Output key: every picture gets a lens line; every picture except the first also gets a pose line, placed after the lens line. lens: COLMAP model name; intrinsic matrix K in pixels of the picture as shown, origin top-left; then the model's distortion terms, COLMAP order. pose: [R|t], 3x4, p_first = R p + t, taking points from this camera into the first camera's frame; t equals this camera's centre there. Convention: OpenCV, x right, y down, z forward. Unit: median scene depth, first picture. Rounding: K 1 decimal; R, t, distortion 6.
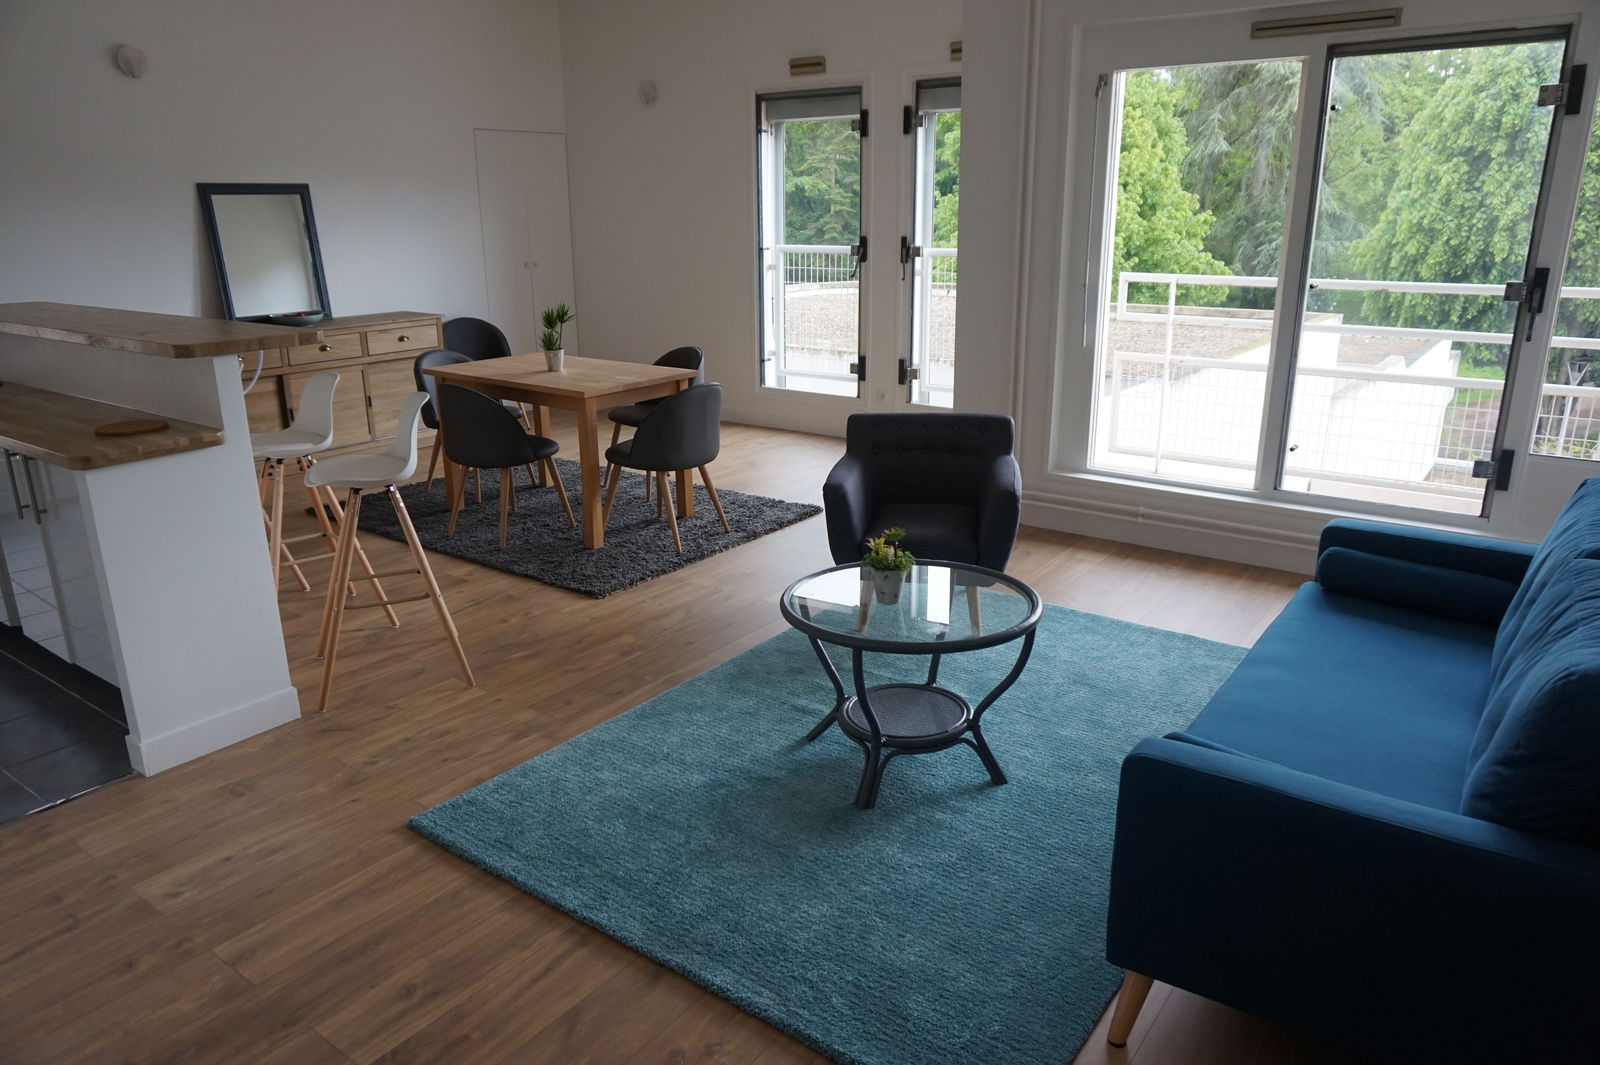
lens RADIAL K [[1072.3, 0, 800.7], [0, 1072.3, 533.2], [0, 0, 1]] dist [-0.018932, 0.005110]
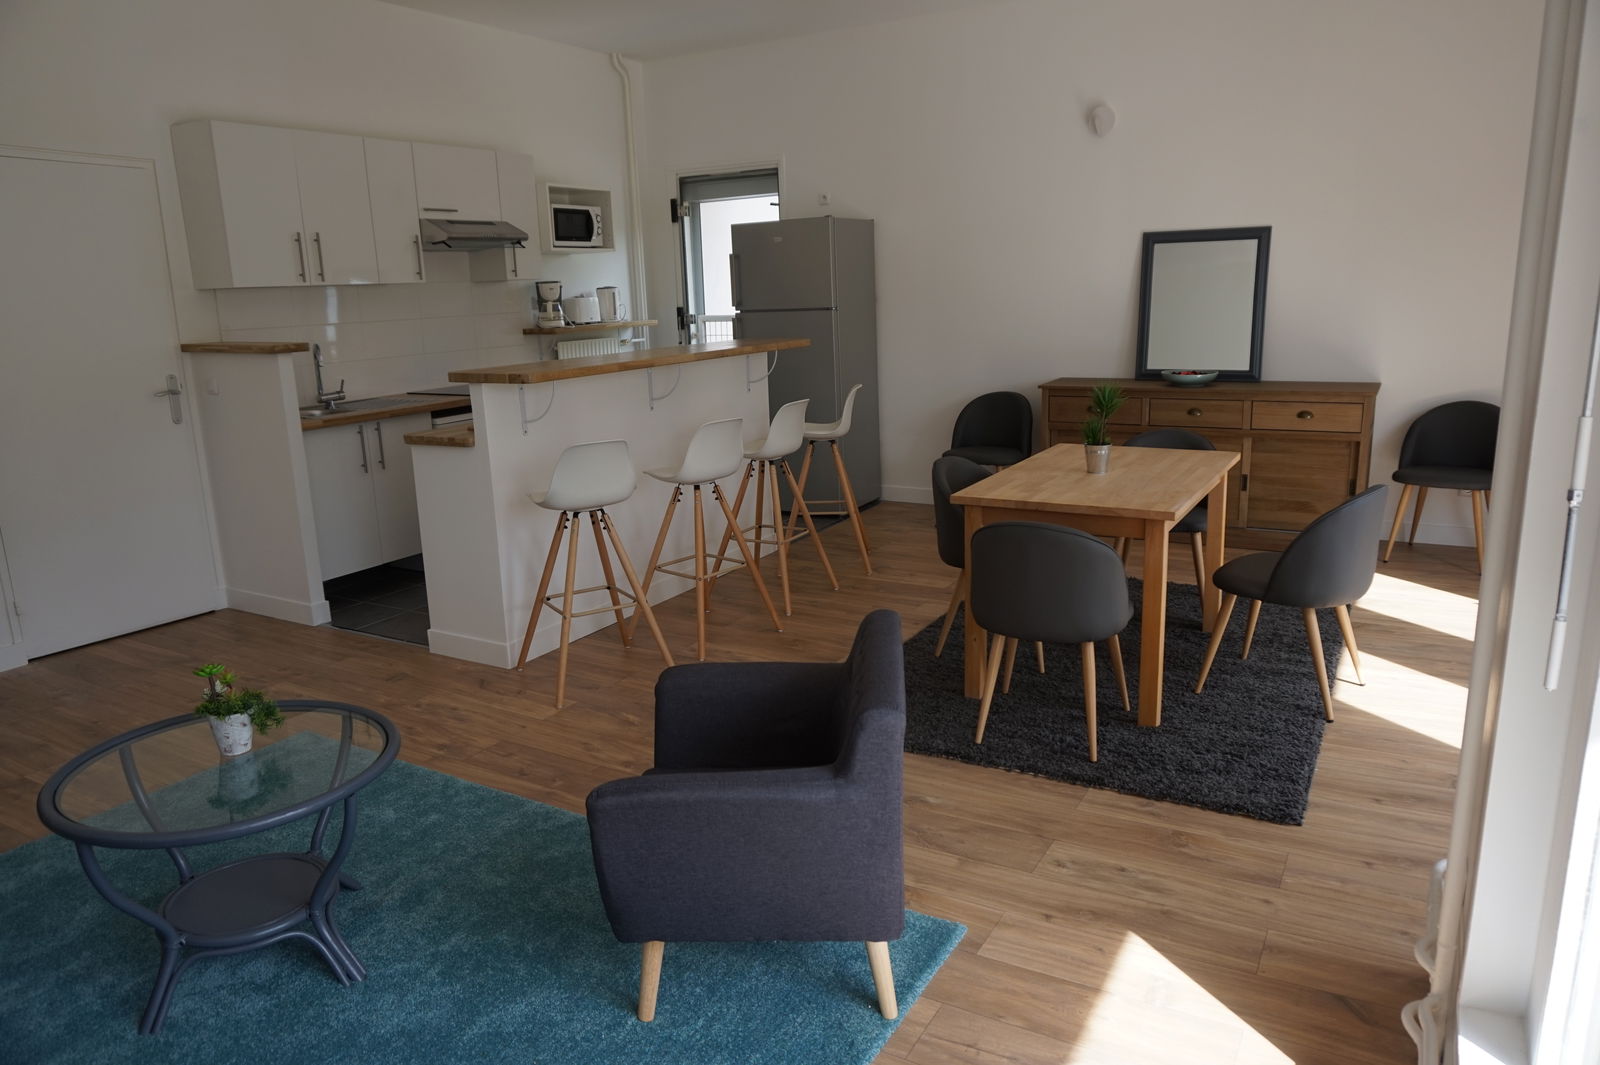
lens RADIAL K [[1072.3, 0, 801.2], [0, 1072.3, 533.4], [0, 0, 1]] dist [-0.018932, 0.005110]
pose [[0.099582, 0.227066, -0.968775, 0.456464], [-0.257914, 0.946229, 0.195270, -0.190057], [0.961022, 0.230415, 0.152791, 0.653516]]
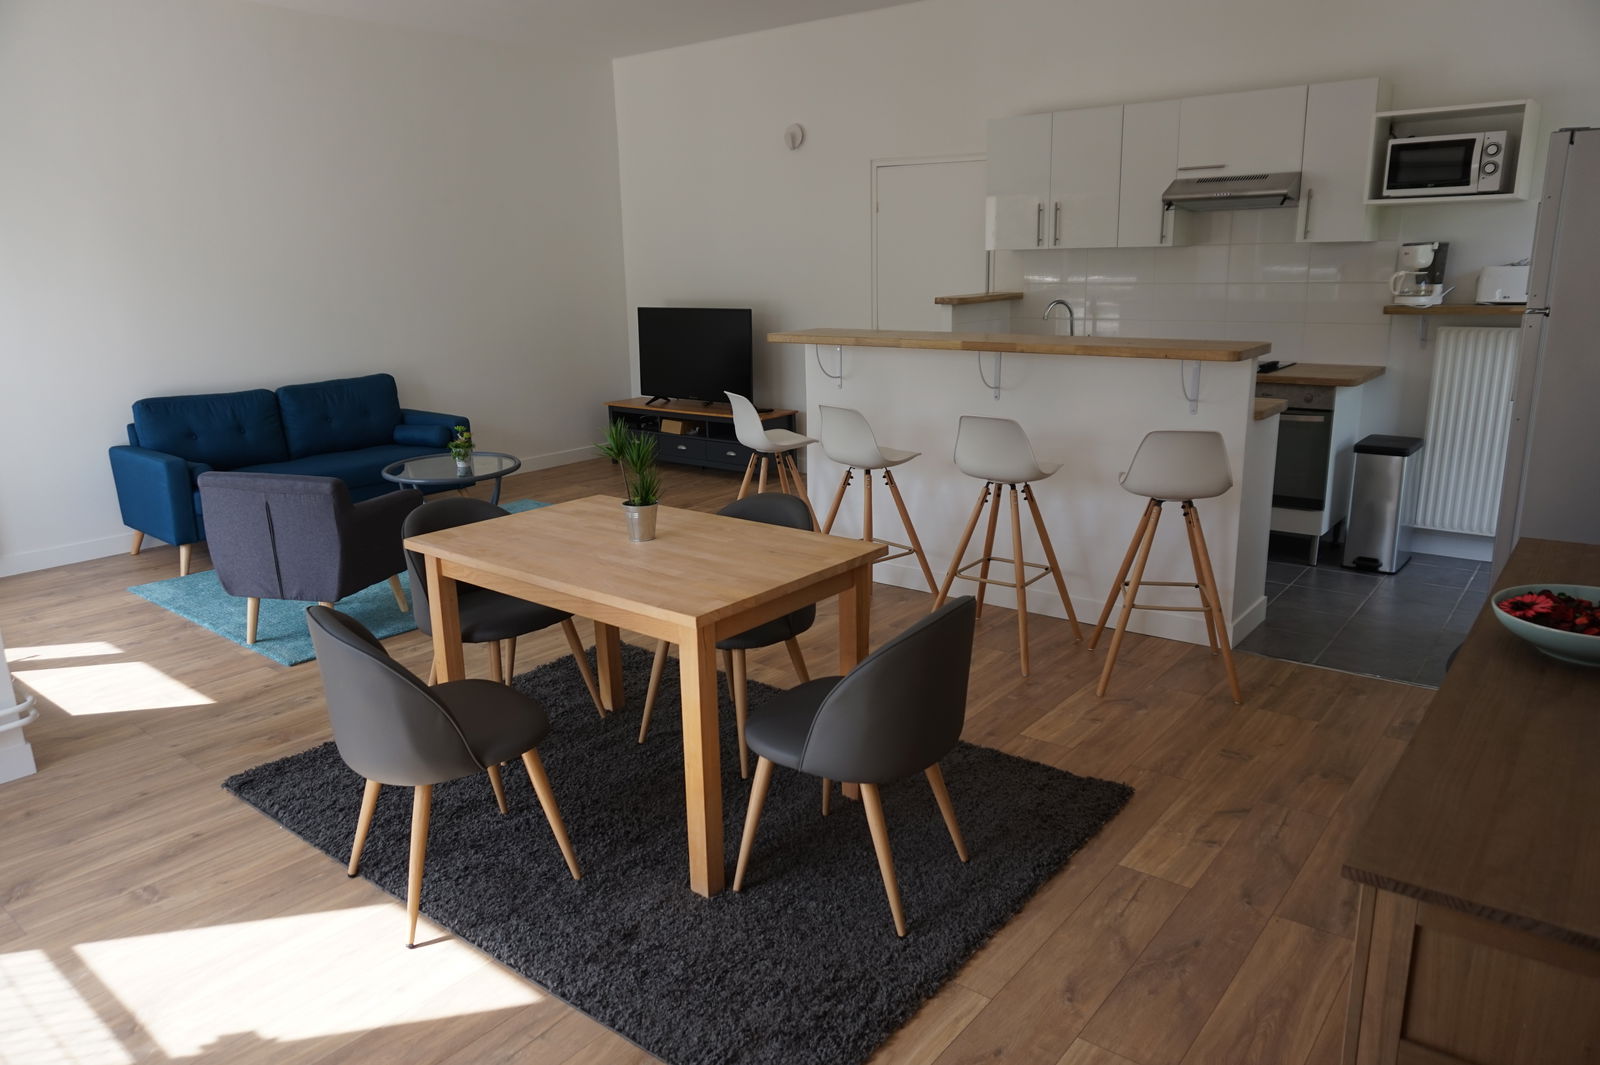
lens RADIAL K [[1072.3, 0, 800.6], [0, 1072.3, 534.0], [0, 0, 1]] dist [-0.018932, 0.005110]
pose [[-0.998177, 0.012314, 0.059084, -0.331385], [0.041157, 0.854905, 0.517150, -0.421097], [-0.044143, 0.518639, -0.853853, 1.401633]]
